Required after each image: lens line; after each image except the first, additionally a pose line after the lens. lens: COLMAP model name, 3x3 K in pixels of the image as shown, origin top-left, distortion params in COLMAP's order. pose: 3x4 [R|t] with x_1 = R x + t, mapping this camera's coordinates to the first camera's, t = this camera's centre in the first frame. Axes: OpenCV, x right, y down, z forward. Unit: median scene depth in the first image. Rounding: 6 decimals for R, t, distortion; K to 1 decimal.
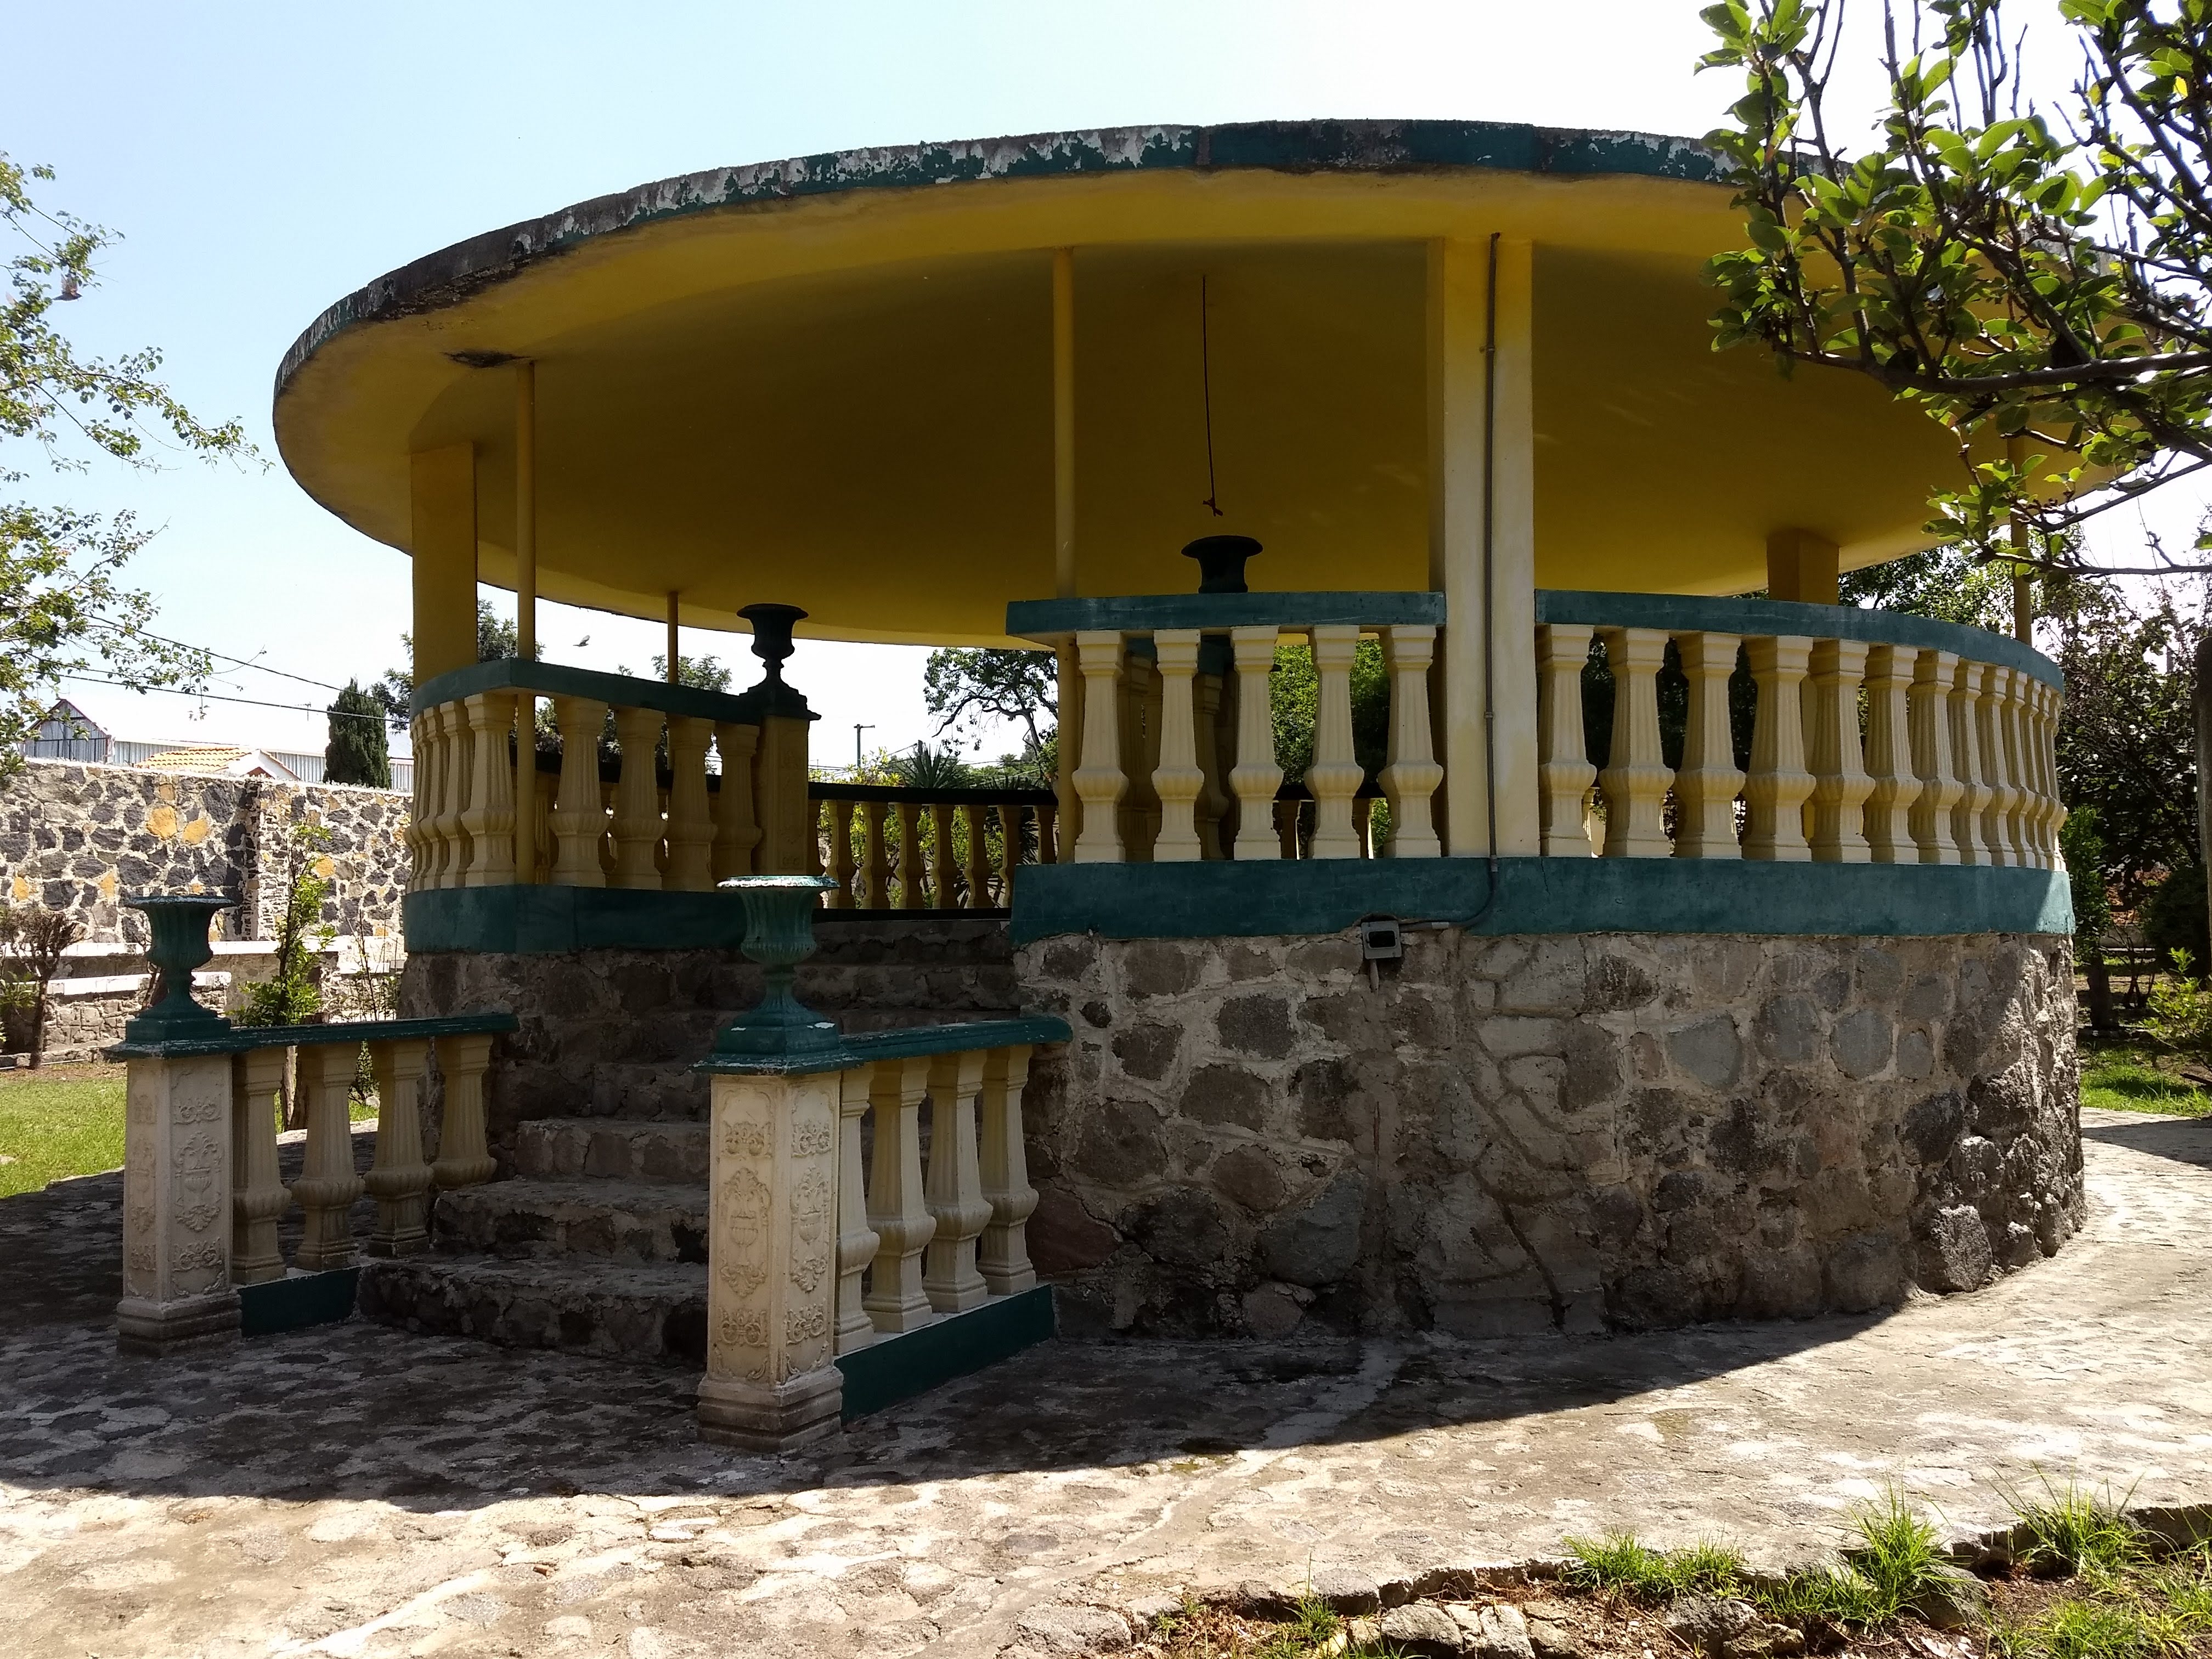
lens RADIAL K [[1673.5, 0, 1107.0], [0, 1673.5, 831.5], [0, 0, 1]] dist [-0.016162, -0.010948]
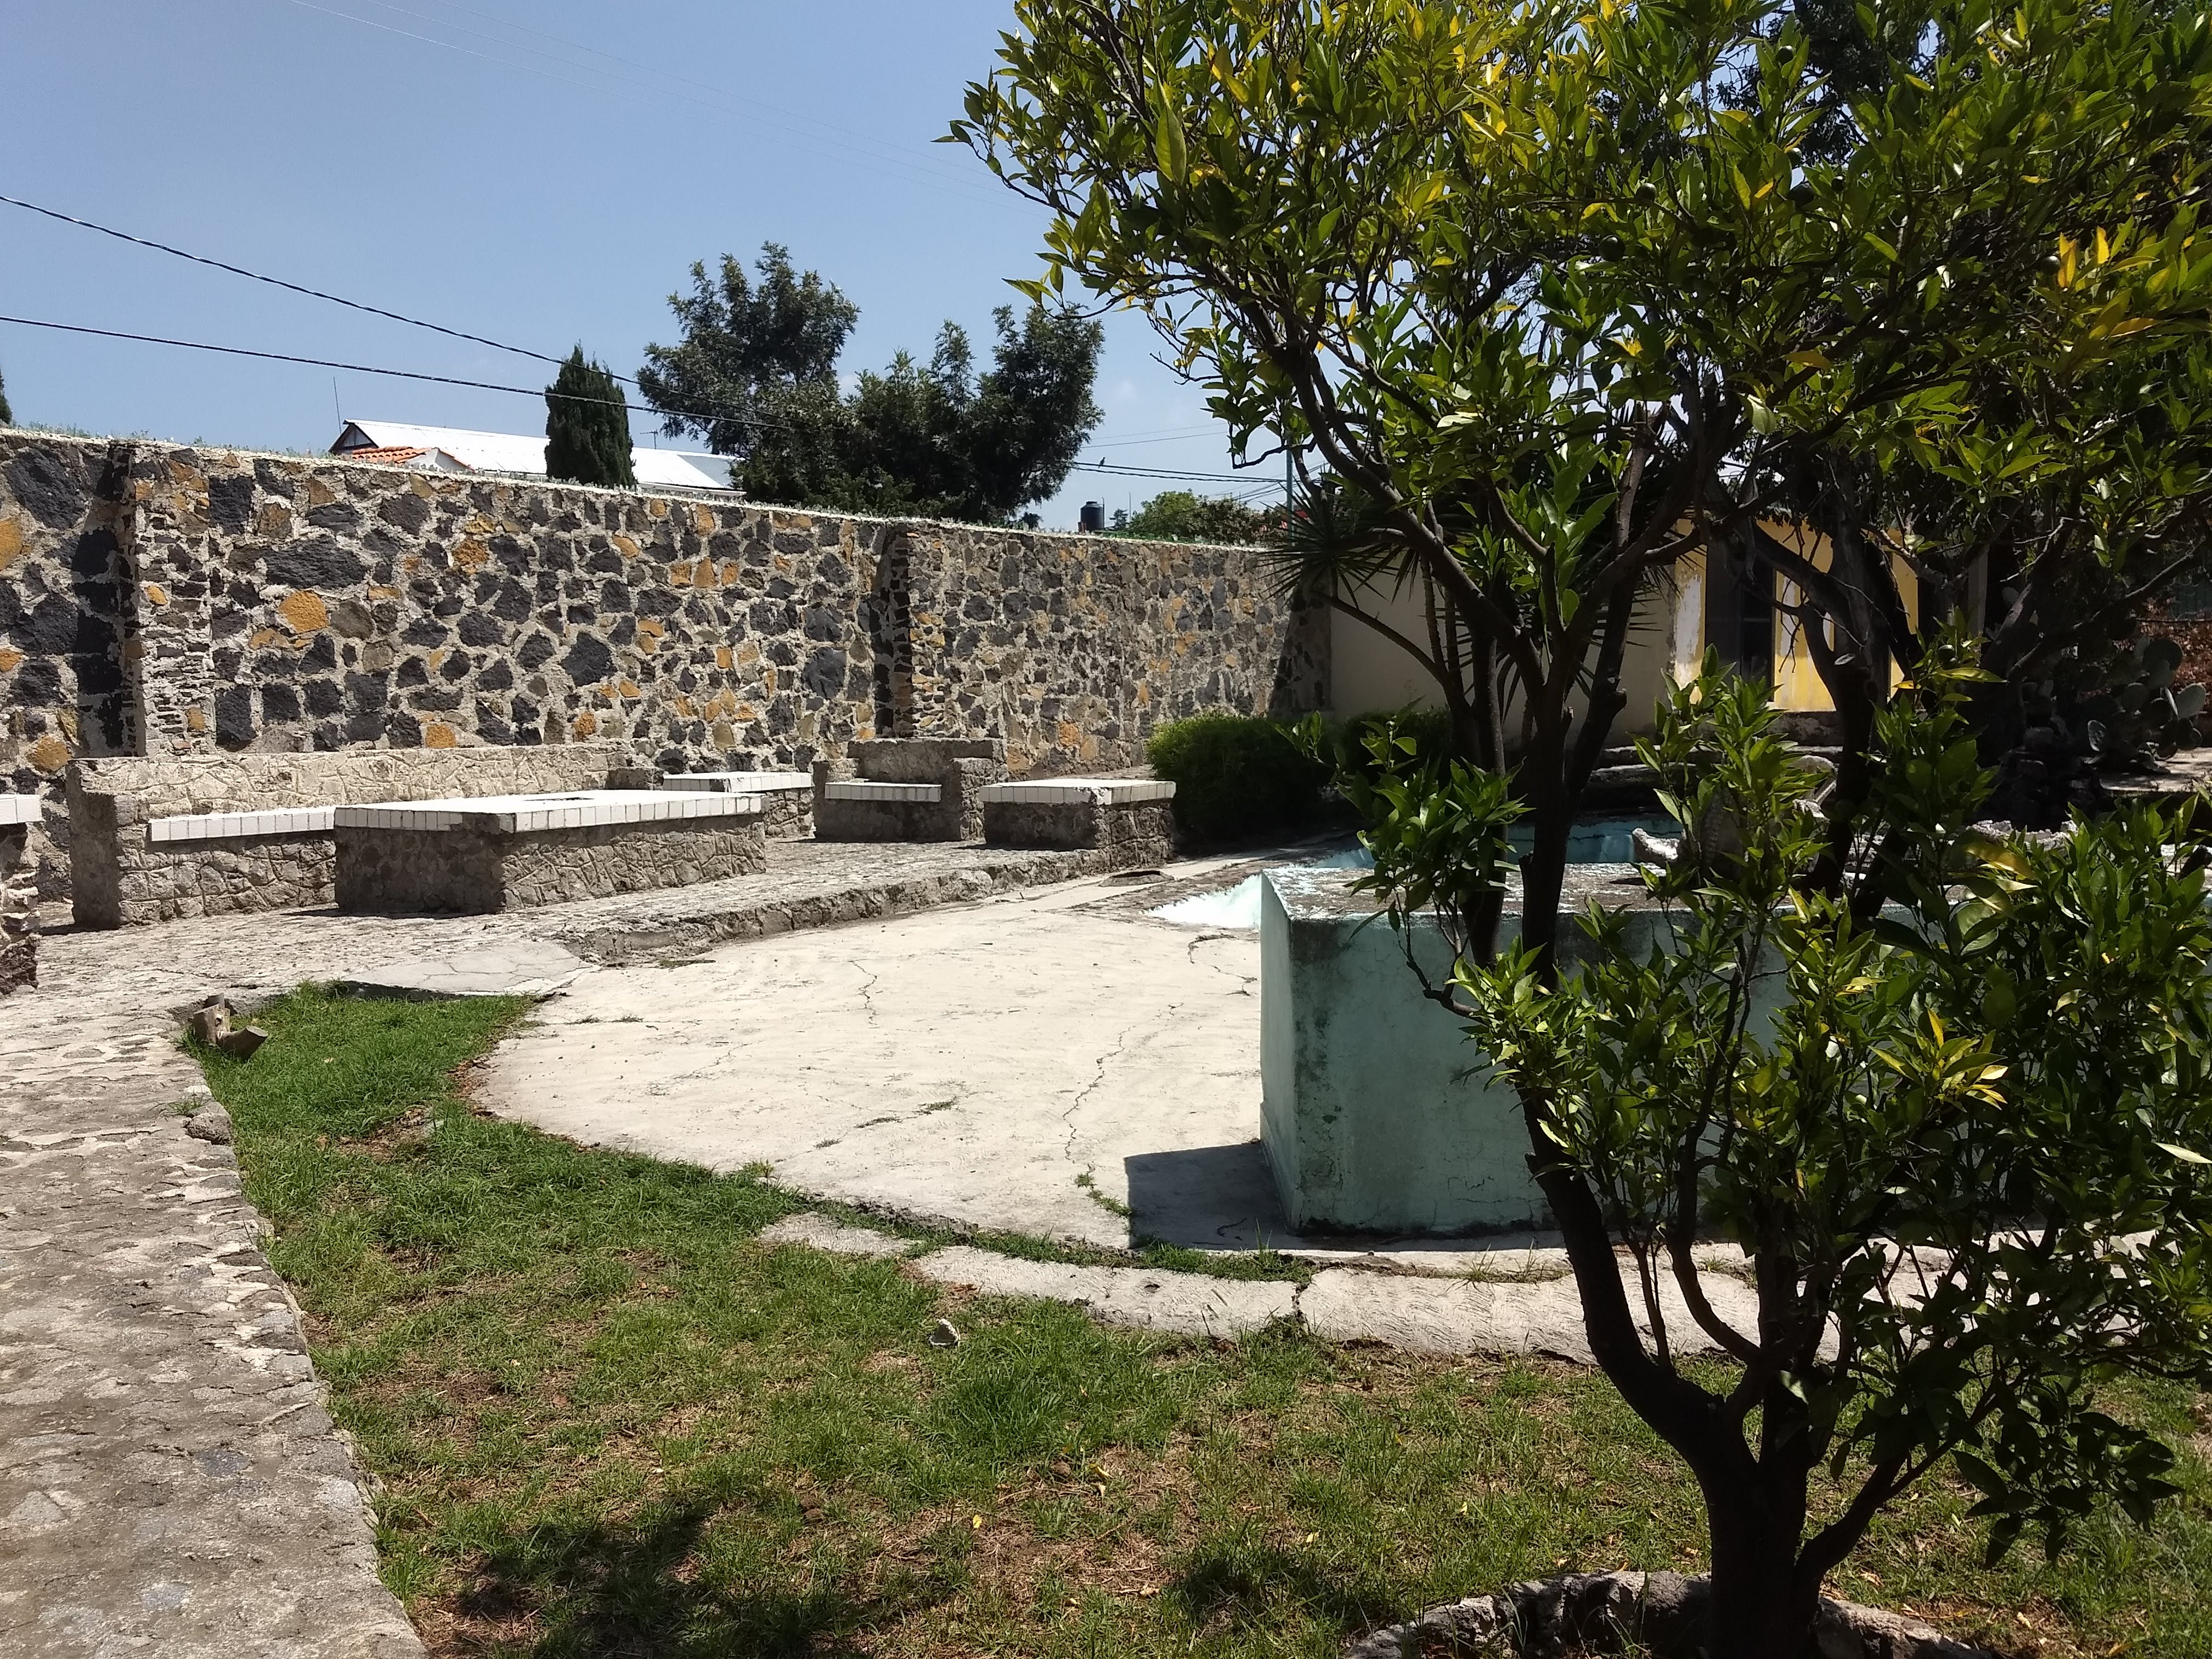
lens RADIAL K [[1673.5, 0, 1105.9], [0, 1673.5, 832.4], [0, 0, 1]] dist [-0.016162, -0.010948]
pose [[0.970141, 0.024340, -0.241316, -0.092470], [0.012341, 0.988709, 0.149337, 0.013835], [0.242226, -0.147856, 0.958887, 0.534633]]
